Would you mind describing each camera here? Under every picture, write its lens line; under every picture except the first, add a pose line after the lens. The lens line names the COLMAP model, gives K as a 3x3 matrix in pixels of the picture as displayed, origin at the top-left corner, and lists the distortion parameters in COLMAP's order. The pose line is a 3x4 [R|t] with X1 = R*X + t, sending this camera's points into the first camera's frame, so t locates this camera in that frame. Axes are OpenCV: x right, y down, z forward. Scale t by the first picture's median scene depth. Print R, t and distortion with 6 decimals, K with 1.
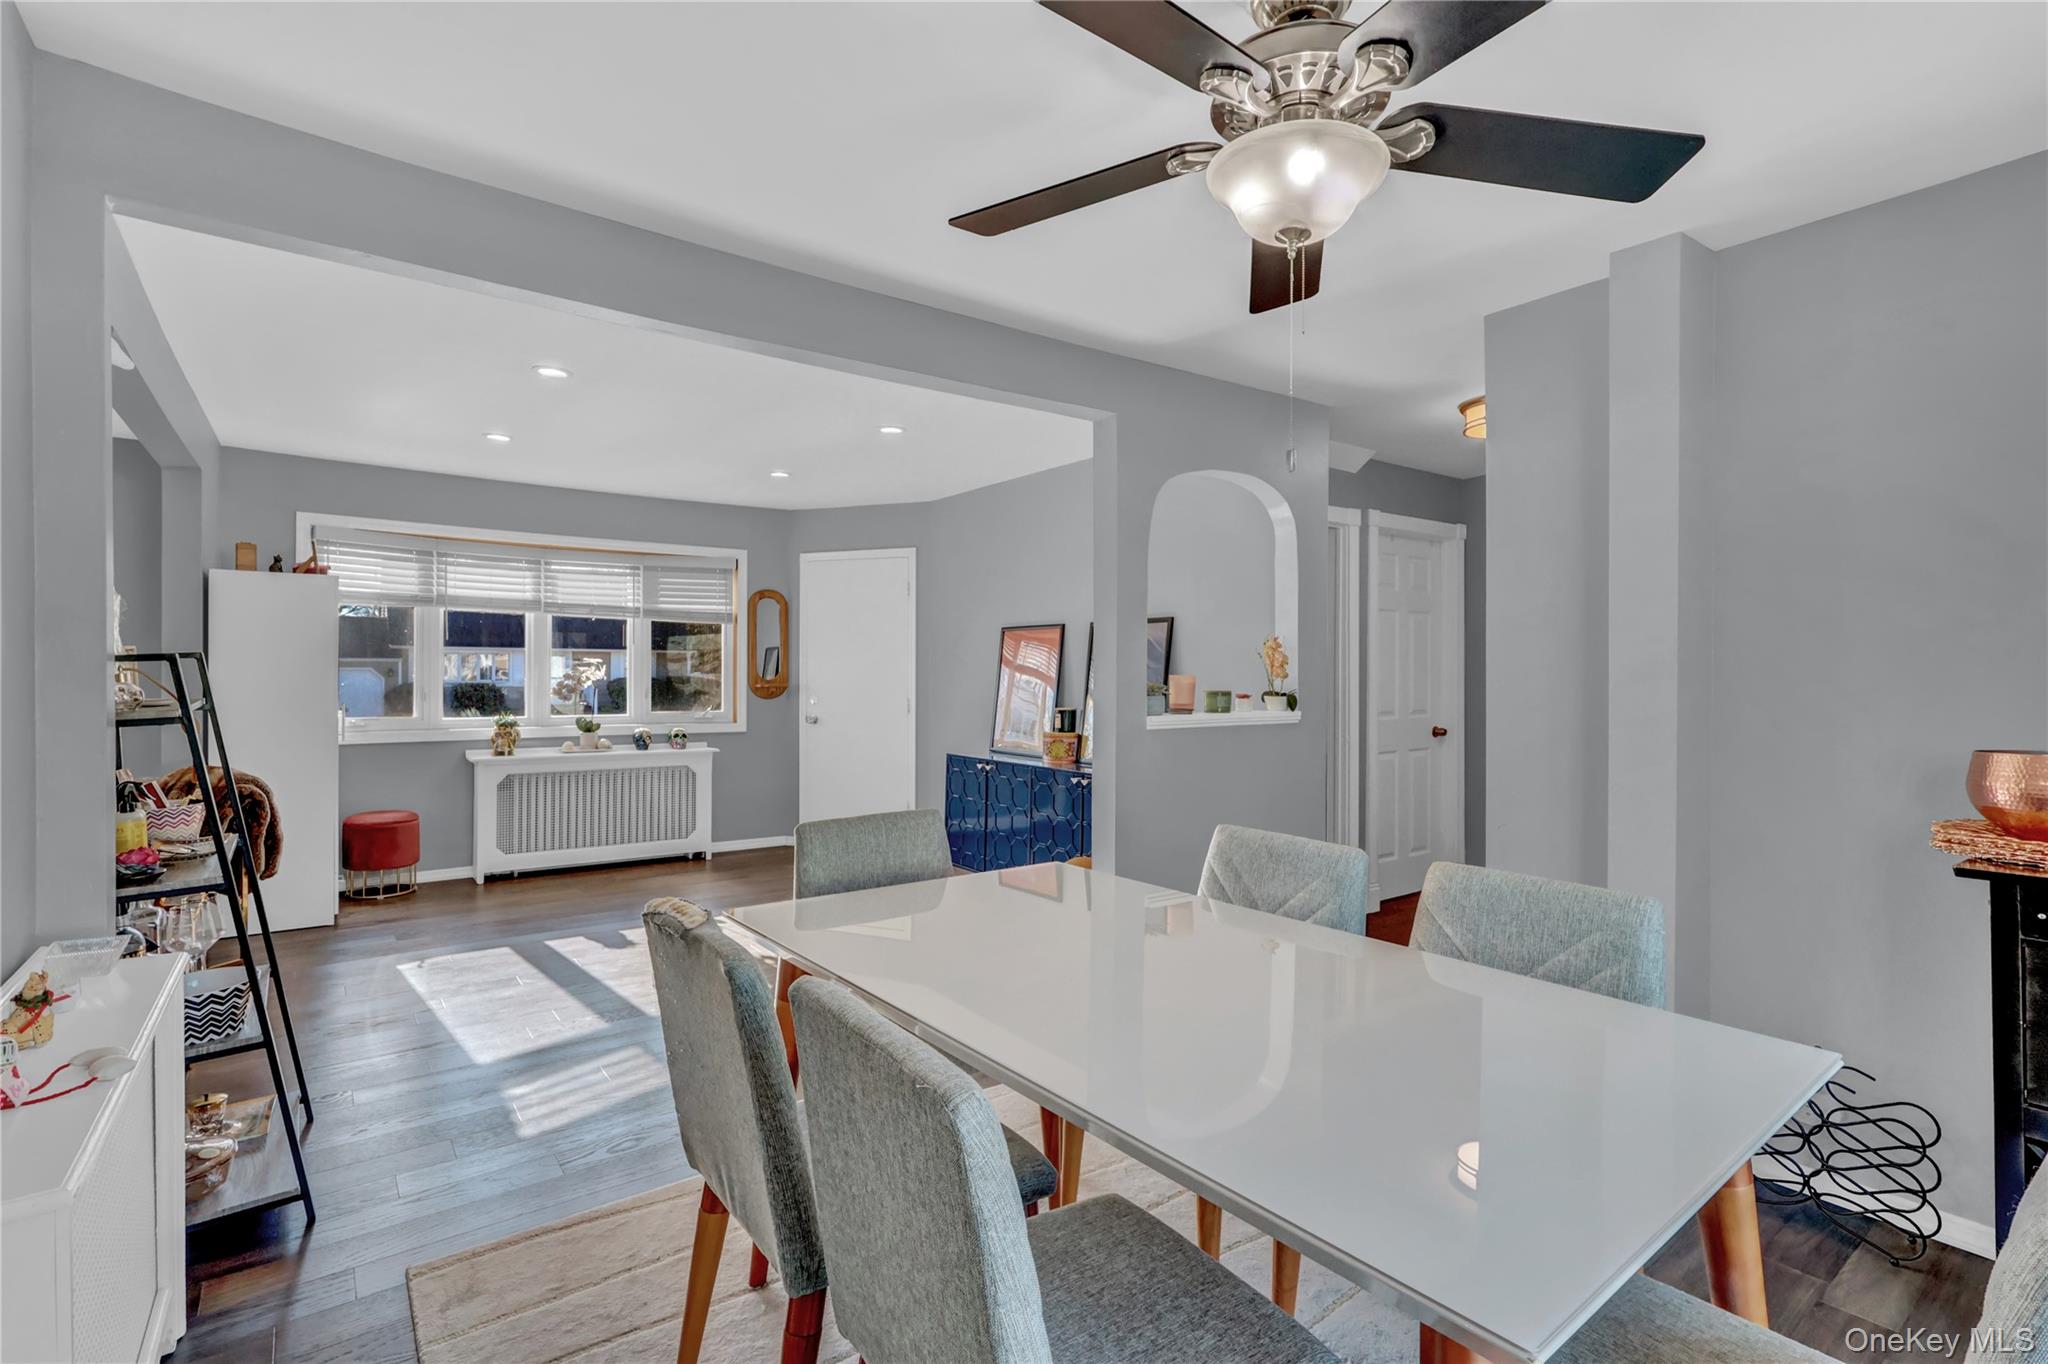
lens RADIAL K [[958.6, 0, 1040.6], [0, 958.6, 680.6], [0, 0, 1]] dist [0.013260, -0.001841]
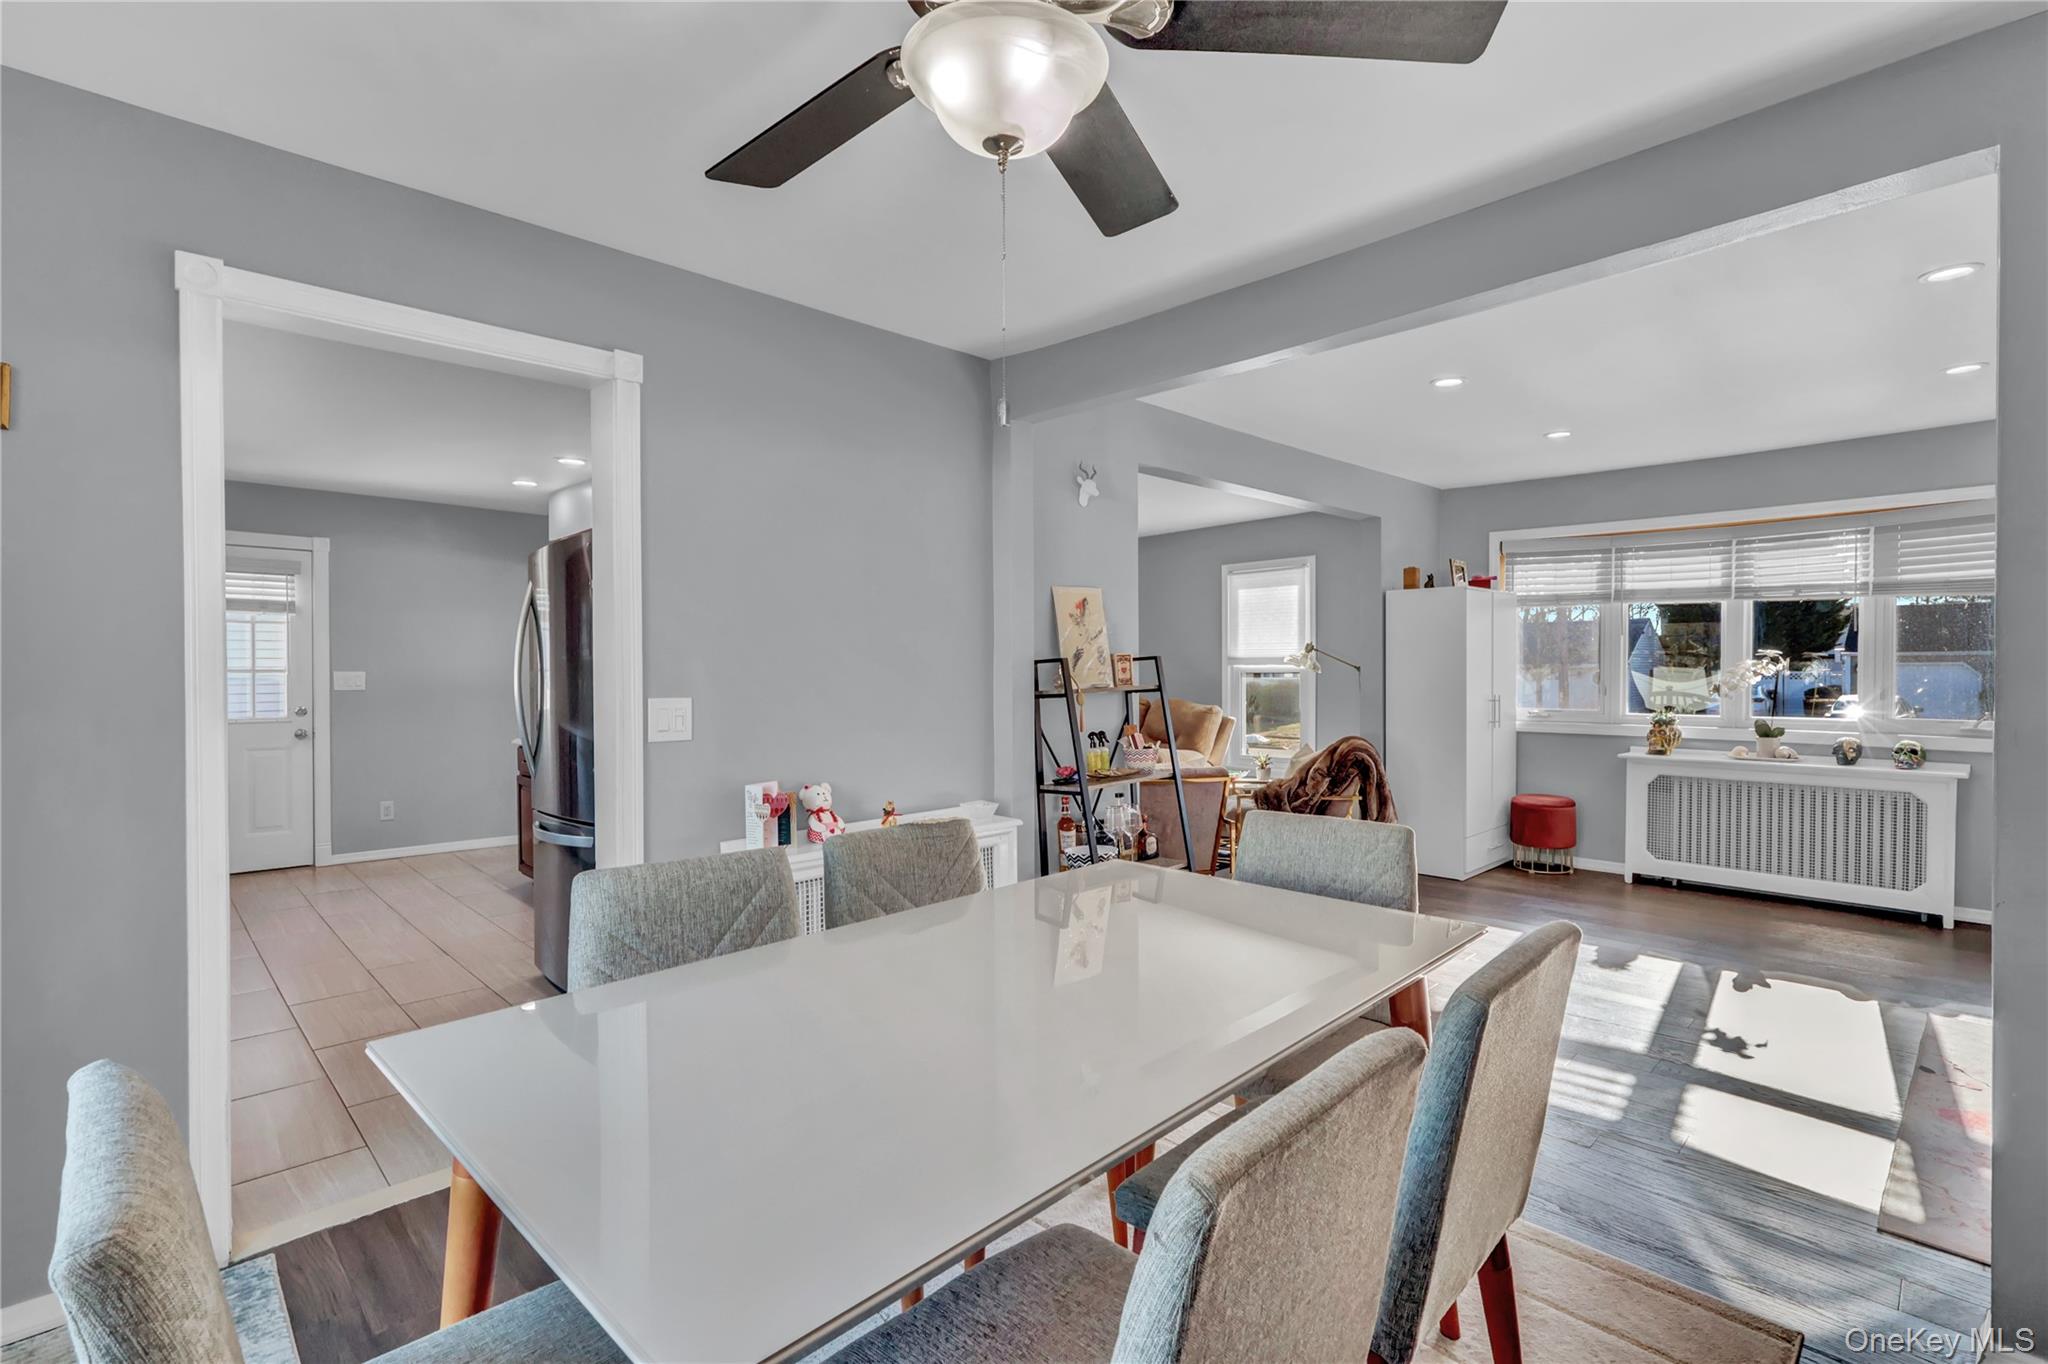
lens RADIAL K [[958.6, 0, 1026.6], [0, 958.6, 674.2], [0, 0, 1]] dist [0.013260, -0.001841]
pose [[0.105122, 0.000189, -0.994459, 0.311513], [-0.004391, 0.999990, -0.000274, 0.001452], [0.994450, 0.004396, 0.105122, 0.268104]]
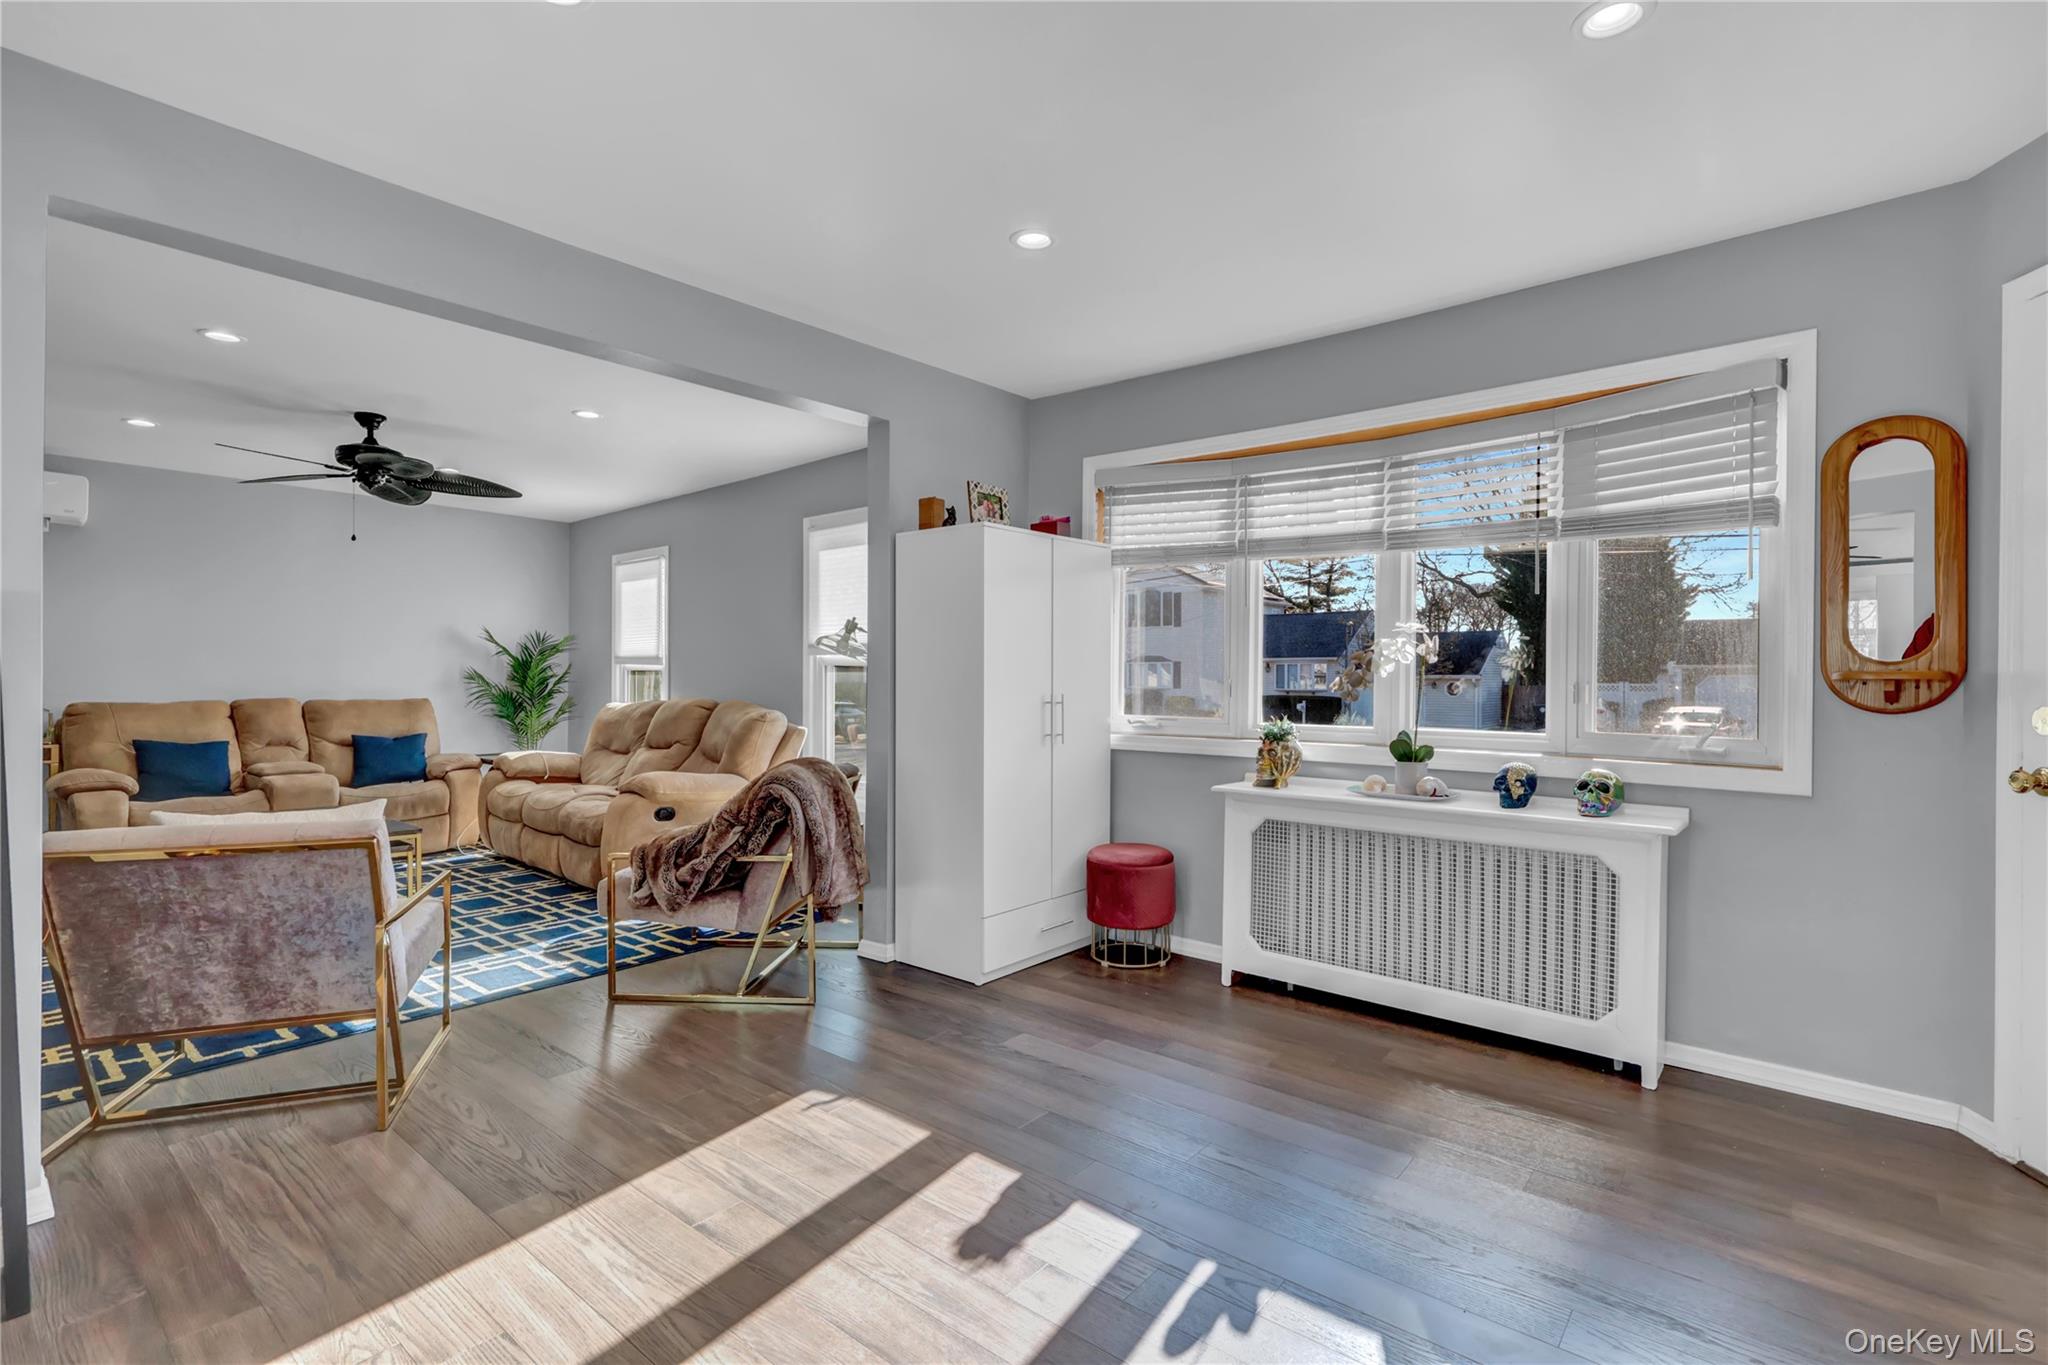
lens RADIAL K [[958.6, 0, 1019.5], [0, 958.6, 676.5], [0, 0, 1]] dist [0.013260, -0.001841]
pose [[0.215846, -0.002705, -0.976424, 0.005779], [-0.009614, 0.999942, -0.004895, 0.011554], [0.976380, 0.010444, 0.215808, 0.683569]]
